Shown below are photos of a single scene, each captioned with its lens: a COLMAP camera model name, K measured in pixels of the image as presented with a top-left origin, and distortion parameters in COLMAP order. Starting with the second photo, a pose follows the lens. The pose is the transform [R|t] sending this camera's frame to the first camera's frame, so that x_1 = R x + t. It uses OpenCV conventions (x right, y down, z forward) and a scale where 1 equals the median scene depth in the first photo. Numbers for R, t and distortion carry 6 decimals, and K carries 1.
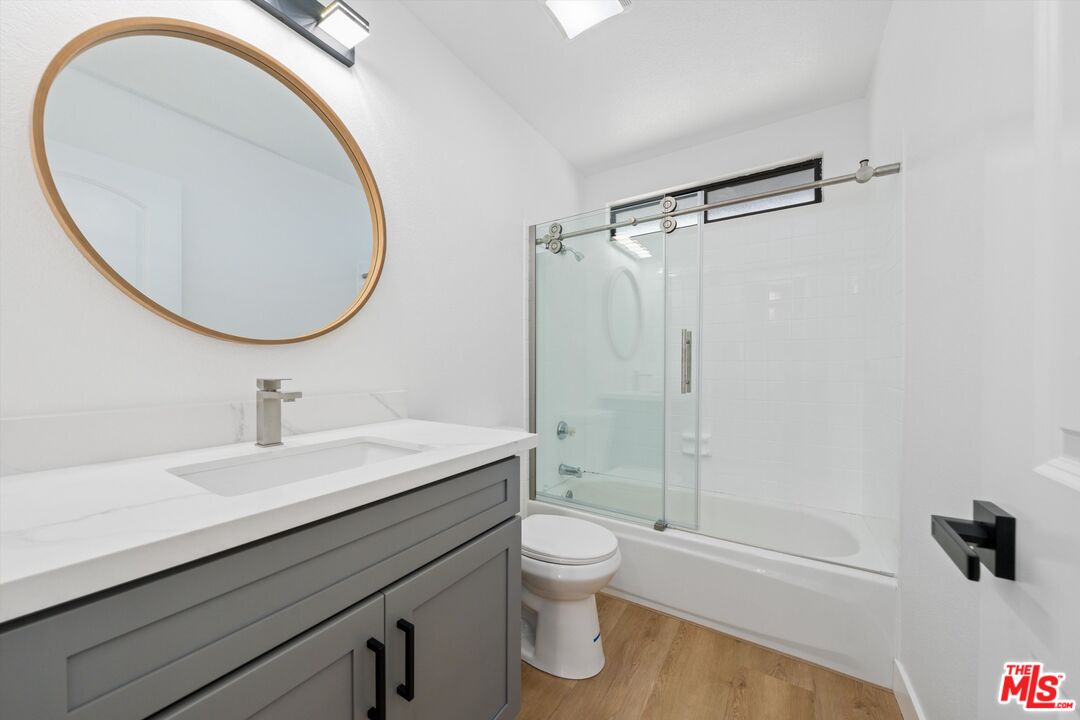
lens RADIAL K [[392.8, 0, 539.4], [0, 392.8, 362.9], [0, 0, 1]] dist [-0.000080, -0.000002]
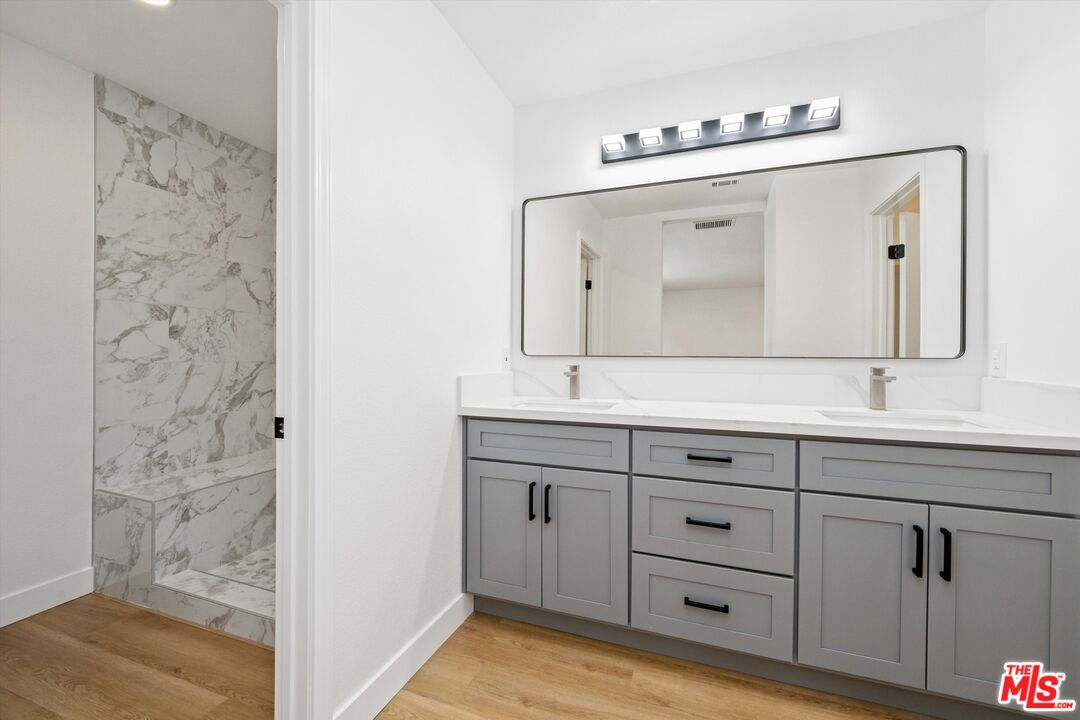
lens RADIAL K [[459.9, 0, 538.0], [0, 459.9, 357.1], [0, 0, 1]] dist [0.002438, 0.000385]
pose [[0.200653, 0.006380, -0.979642, 1.068235], [-0.006889, 0.999963, 0.005101, -0.000683], [0.979638, 0.005725, 0.200690, -0.884069]]
